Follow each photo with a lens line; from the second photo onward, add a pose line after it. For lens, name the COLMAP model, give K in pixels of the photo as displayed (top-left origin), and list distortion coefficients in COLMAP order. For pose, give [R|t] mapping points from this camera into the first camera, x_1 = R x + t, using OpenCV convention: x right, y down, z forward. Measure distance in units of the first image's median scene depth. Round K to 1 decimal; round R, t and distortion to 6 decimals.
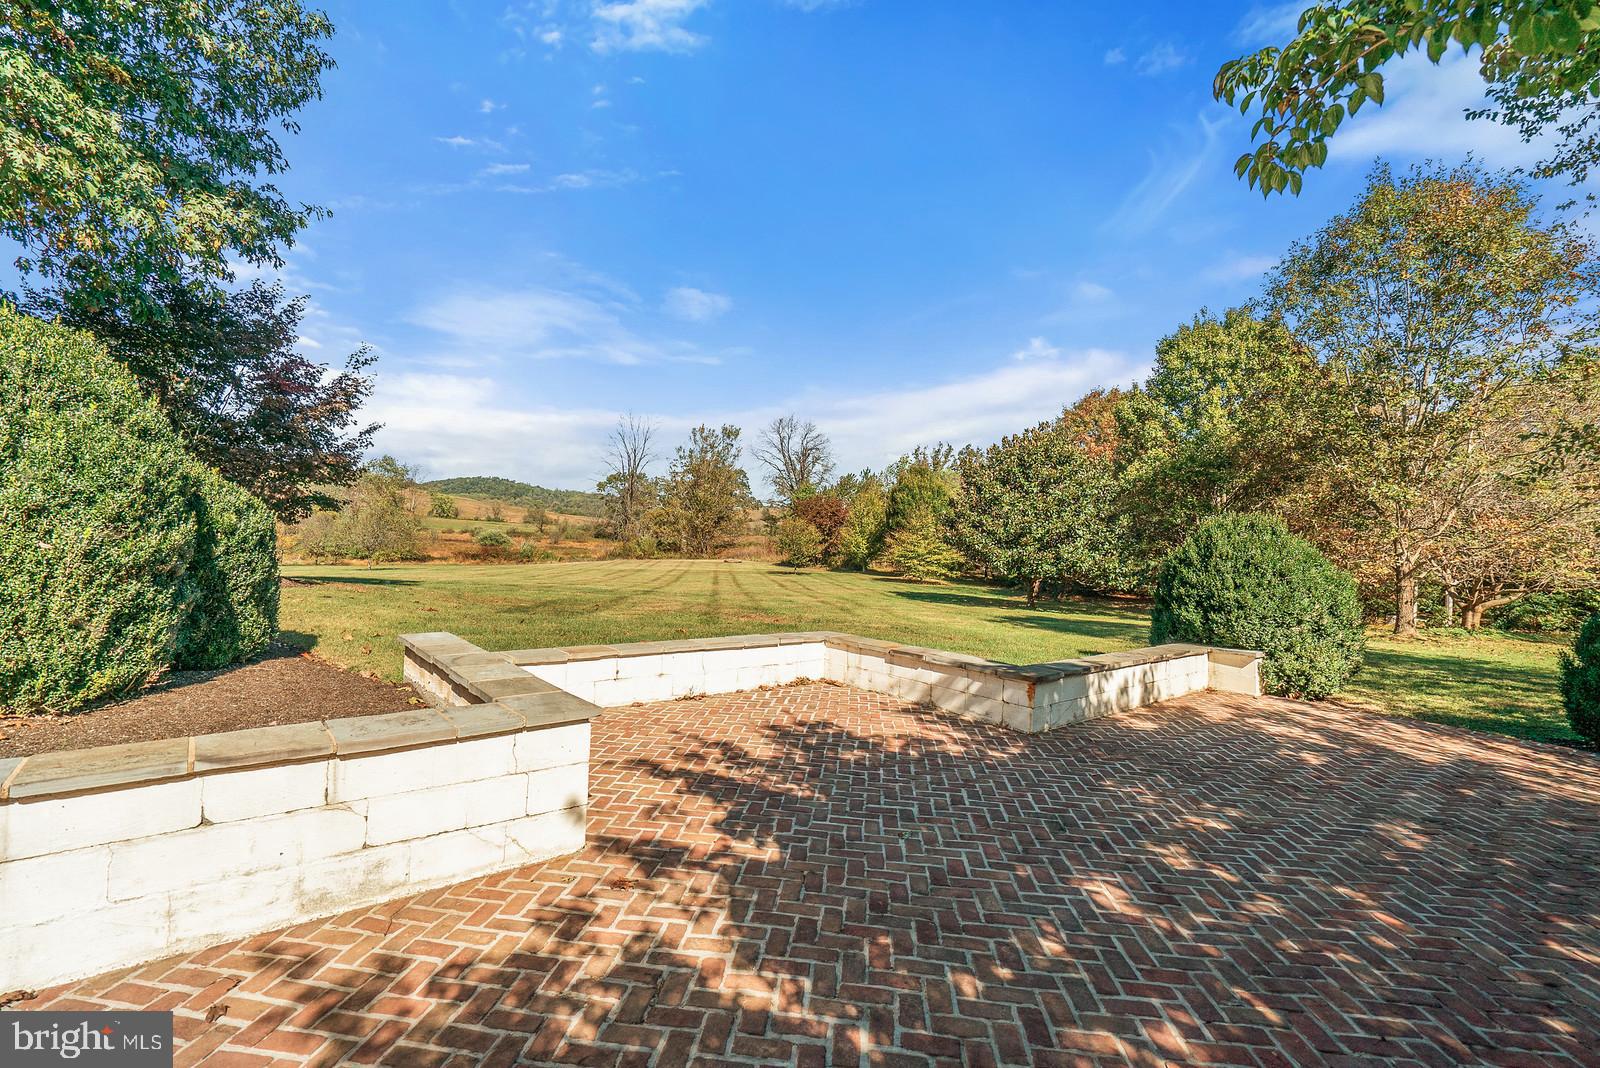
lens RADIAL K [[727.4, 0, 792.2], [0, 727.4, 533.8], [0, 0, 1]] dist [-0.002144, -0.000298]
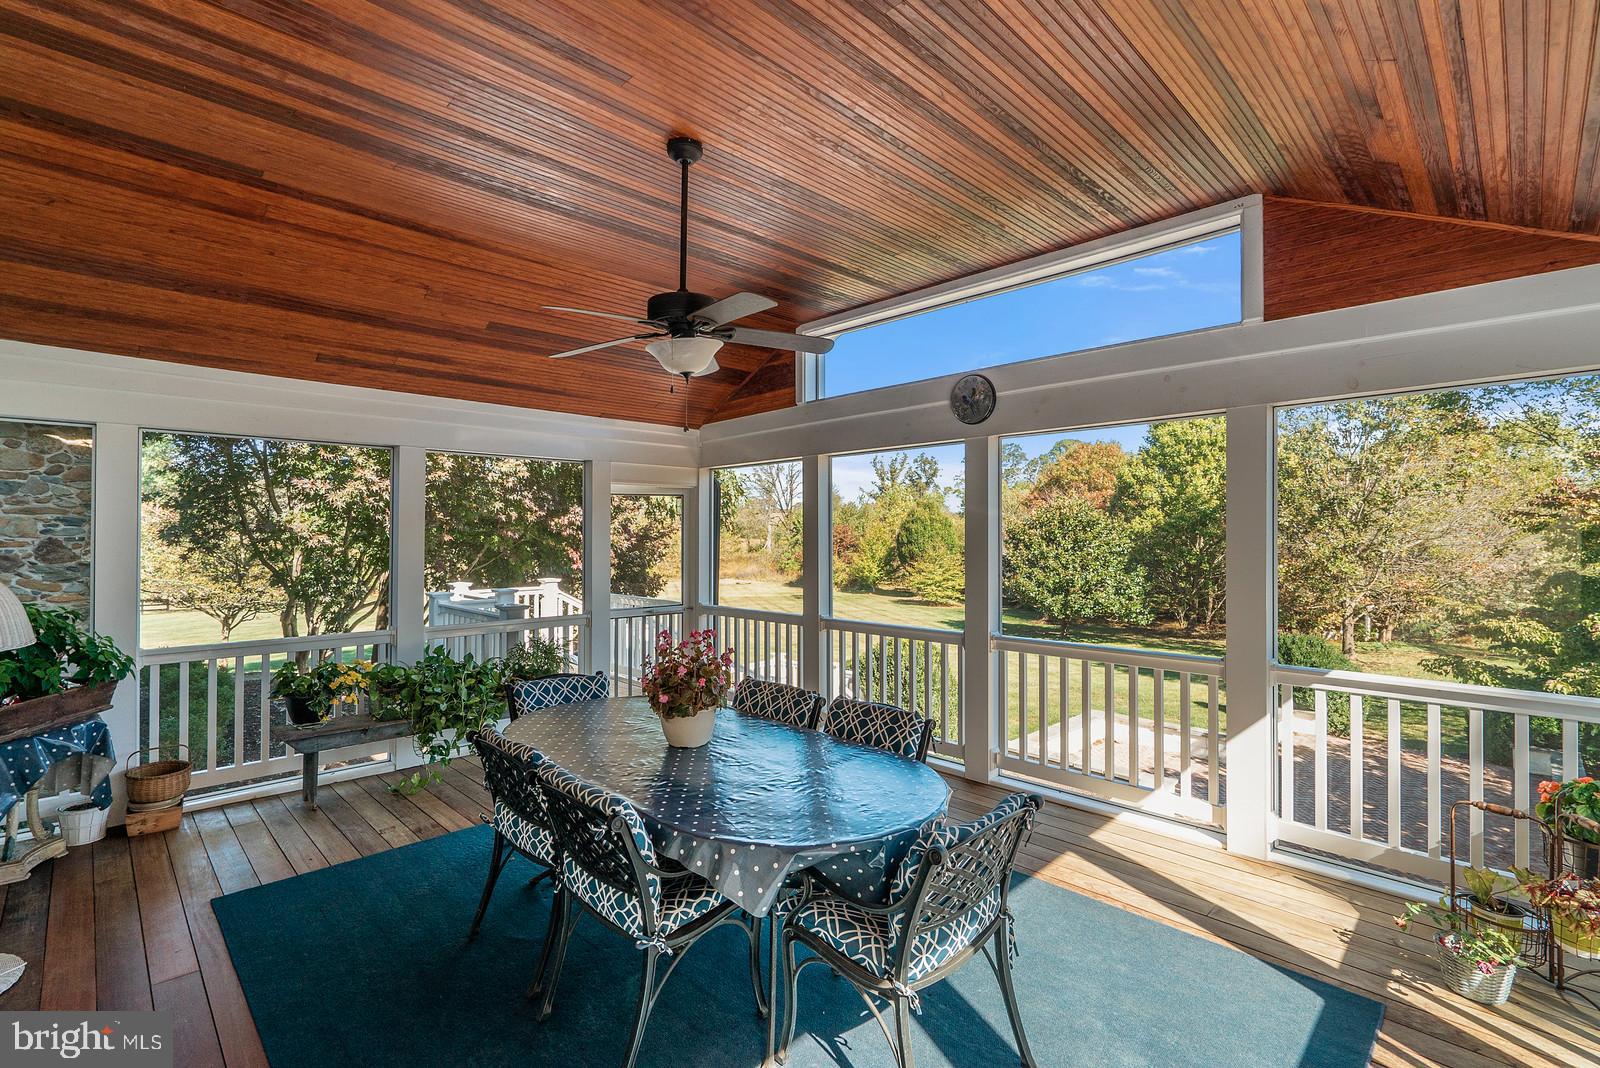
lens RADIAL K [[727.4, 0, 795.1], [0, 727.4, 536.4], [0, 0, 1]] dist [-0.002144, -0.000298]
pose [[0.997052, -0.002733, 0.076686, -0.084783], [0.002646, 0.999996, 0.001235, -0.027586], [-0.076689, -0.001028, 0.997055, -0.082962]]
